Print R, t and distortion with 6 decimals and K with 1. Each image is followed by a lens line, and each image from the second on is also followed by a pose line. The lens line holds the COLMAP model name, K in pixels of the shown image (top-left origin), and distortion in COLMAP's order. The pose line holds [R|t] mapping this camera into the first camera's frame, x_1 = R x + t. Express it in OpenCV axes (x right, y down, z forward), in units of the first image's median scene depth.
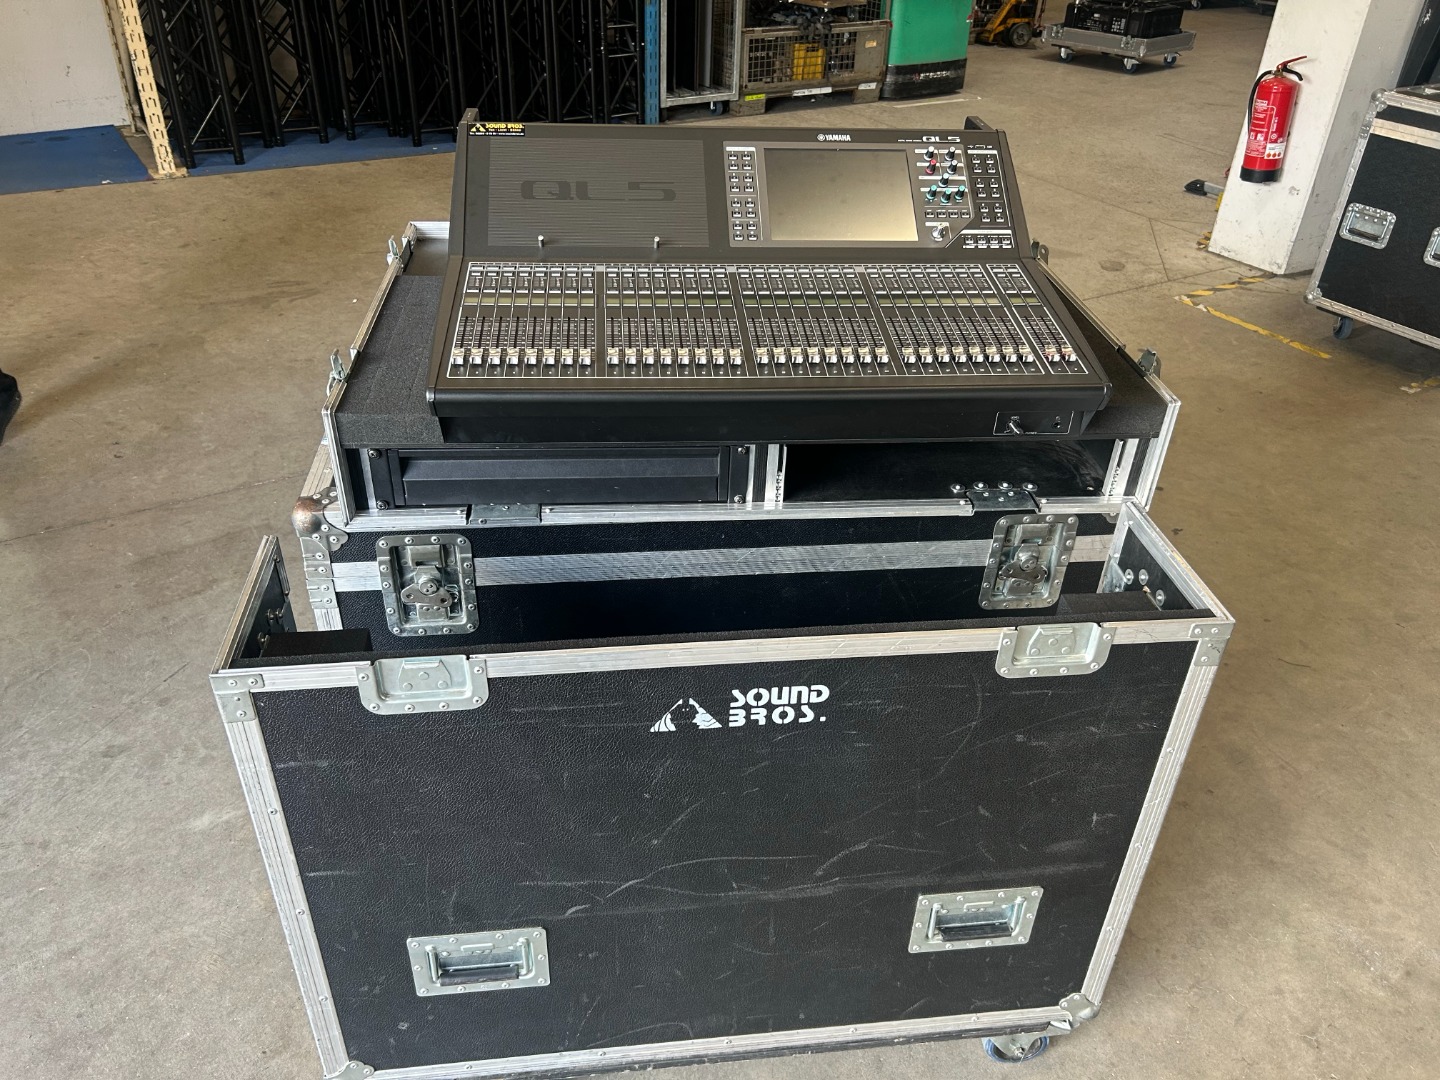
lens RADIAL K [[1090.3, 0, 720.0], [0, 1090.3, 540.0], [0, 0, 1]] dist [0.042507, -0.049318]
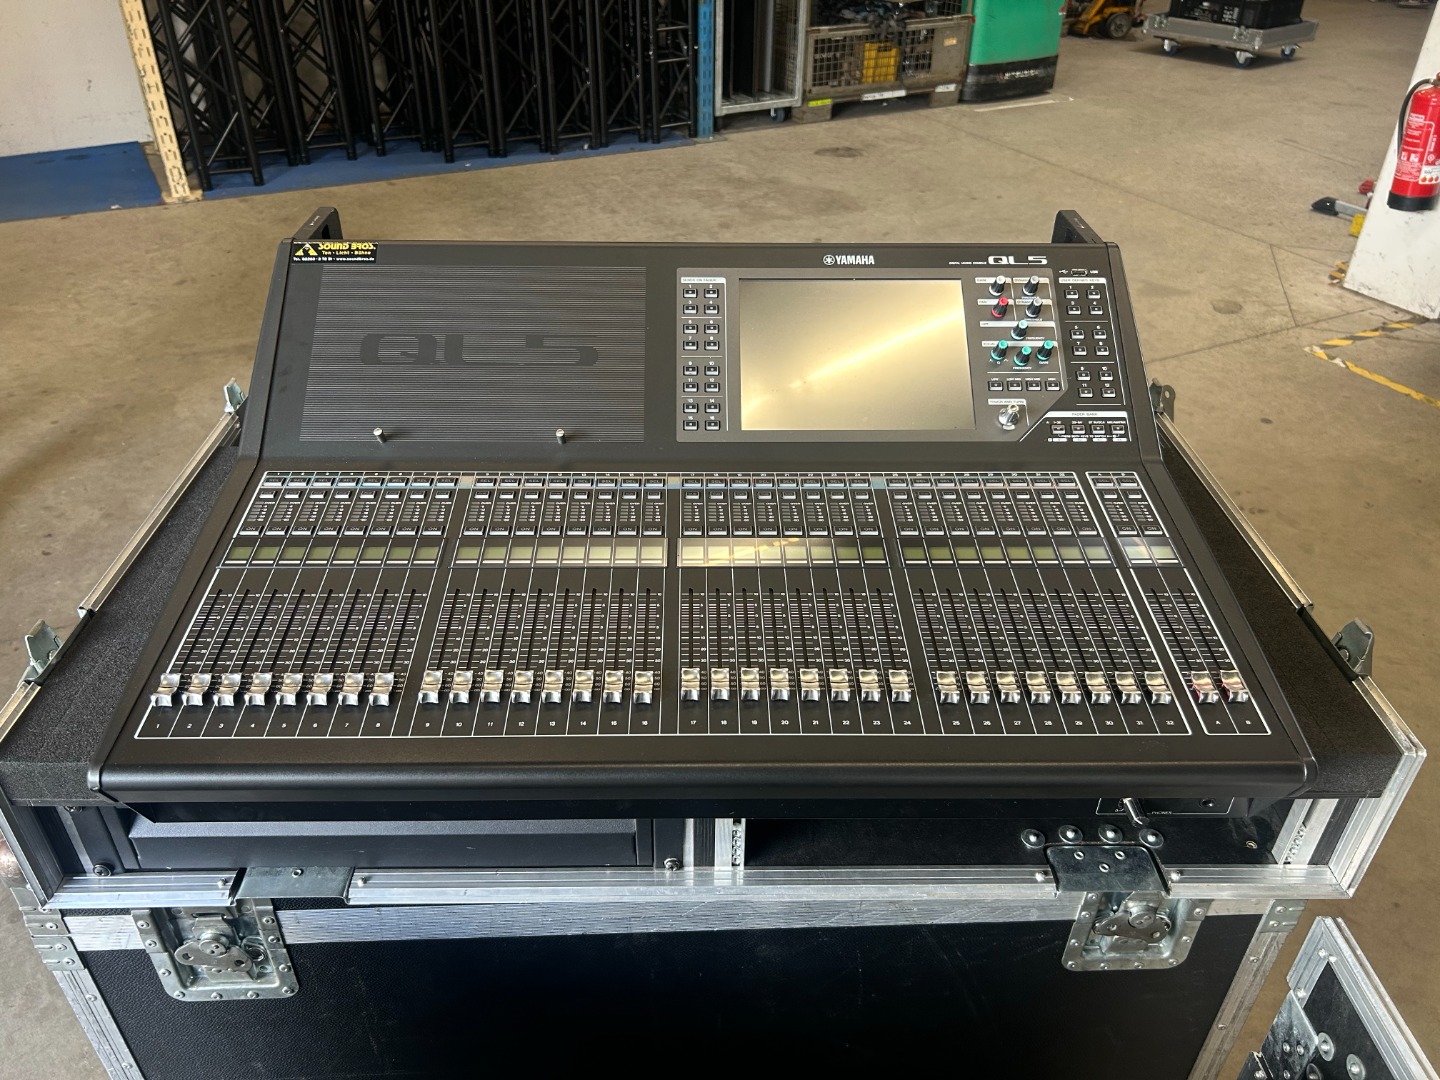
lens RADIAL K [[1096.6, 0, 705.7], [0, 1096.6, 544.2], [0, 0, 1]] dist [0.043357, -0.055762]
pose [[0.996770, 0.020982, -0.077523, 0.022736], [-0.020202, 0.999737, 0.010832, -0.063093], [0.077730, -0.009231, 0.996932, 0.105585]]
